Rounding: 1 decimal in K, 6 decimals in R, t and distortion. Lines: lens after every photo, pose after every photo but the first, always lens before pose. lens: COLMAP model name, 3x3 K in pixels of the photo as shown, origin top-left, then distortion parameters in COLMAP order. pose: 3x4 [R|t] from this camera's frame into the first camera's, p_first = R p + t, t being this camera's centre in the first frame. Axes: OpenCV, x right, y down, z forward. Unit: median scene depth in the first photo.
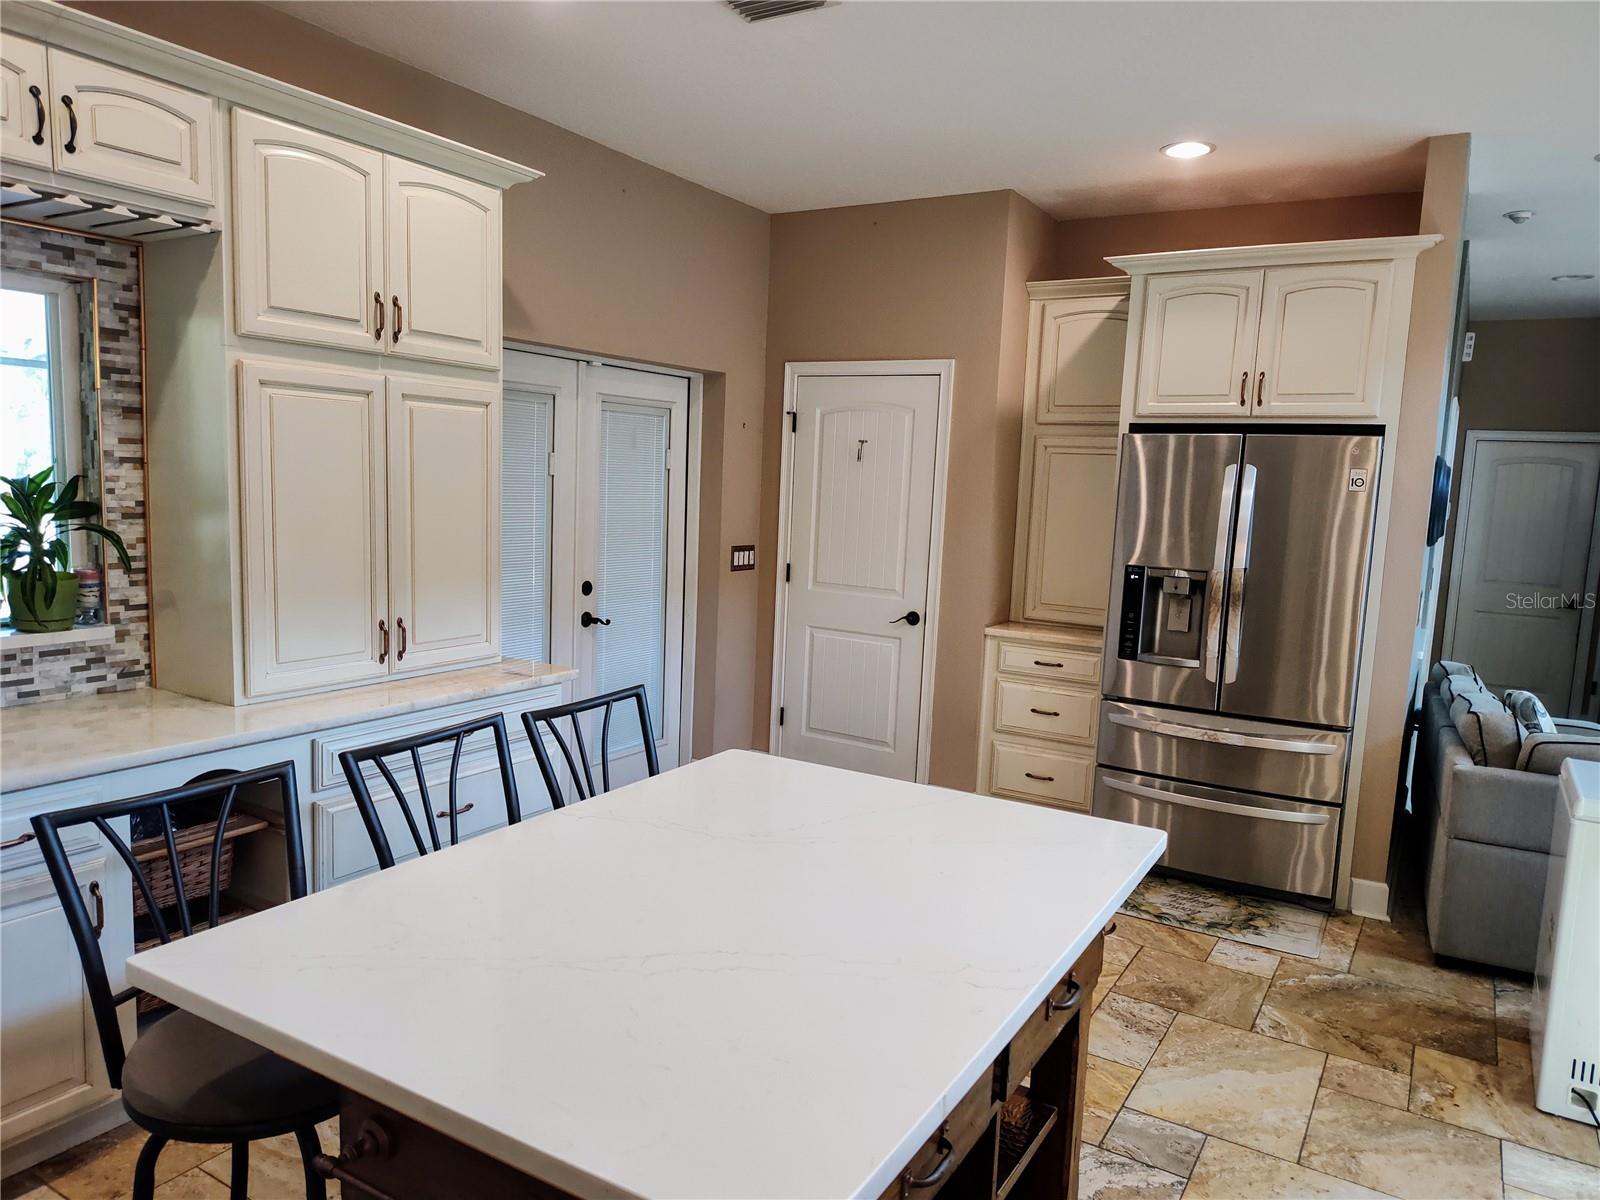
lens RADIAL K [[1094.6, 0, 797.9], [0, 1094.6, 620.6], [0, 0, 1]] dist [0.028174, -0.023114]
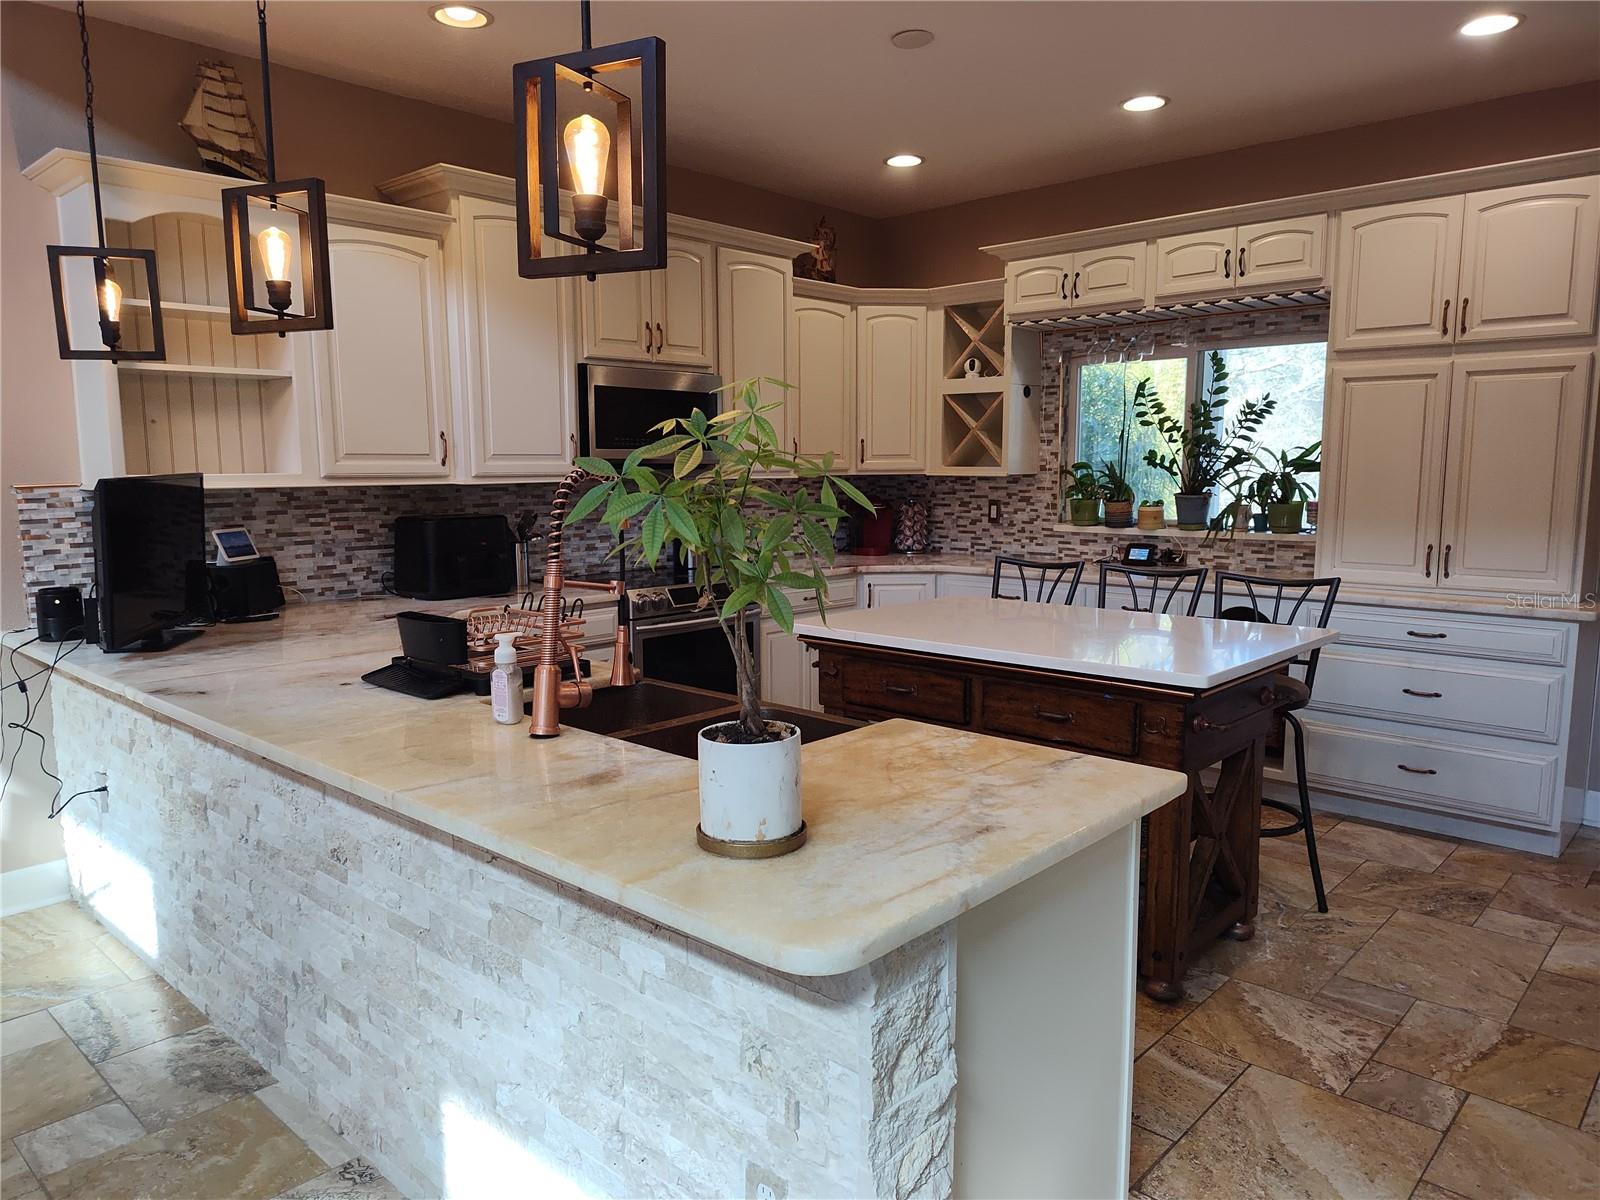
lens RADIAL K [[1094.6, 0, 798.2], [0, 1094.6, 622.5], [0, 0, 1]] dist [0.028174, -0.023114]
pose [[-0.189383, 0.106055, -0.976159, 1.177546], [-0.132433, 0.982307, 0.132416, 0.018257], [0.972931, 0.154353, -0.171987, 0.540073]]
